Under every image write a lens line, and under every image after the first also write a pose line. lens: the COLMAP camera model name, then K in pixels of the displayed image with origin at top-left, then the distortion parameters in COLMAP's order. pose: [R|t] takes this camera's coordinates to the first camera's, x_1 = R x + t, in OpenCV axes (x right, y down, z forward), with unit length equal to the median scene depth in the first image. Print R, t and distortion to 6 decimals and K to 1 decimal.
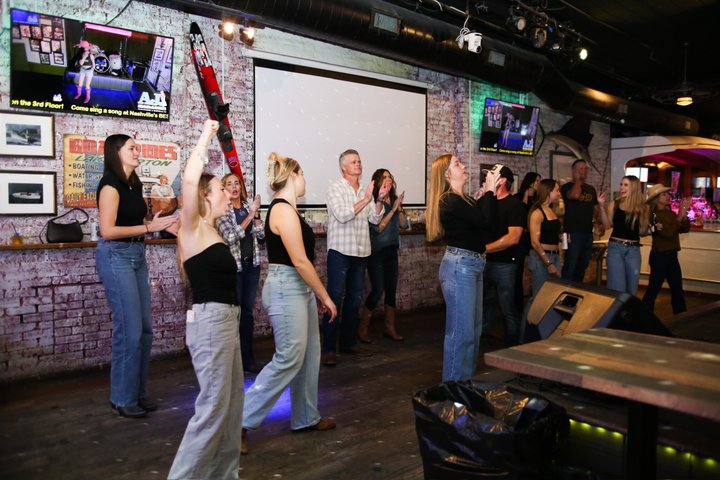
lens RADIAL K [[584.5, 0, 360.1], [0, 584.5, 235.0], [0, 0, 1]] dist [-0.087946, 0.085931]
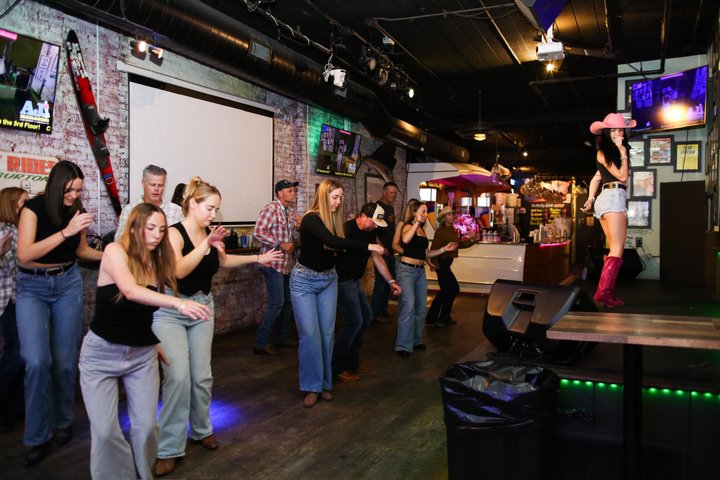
lens RADIAL K [[584.5, 0, 358.3], [0, 584.5, 235.5], [0, 0, 1]] dist [-0.087946, 0.085931]
pose [[0.914867, -0.011067, 0.403604, -0.226381], [0.021166, 0.999564, -0.020570, -0.003419], [-0.403201, 0.027362, 0.914702, -0.036671]]
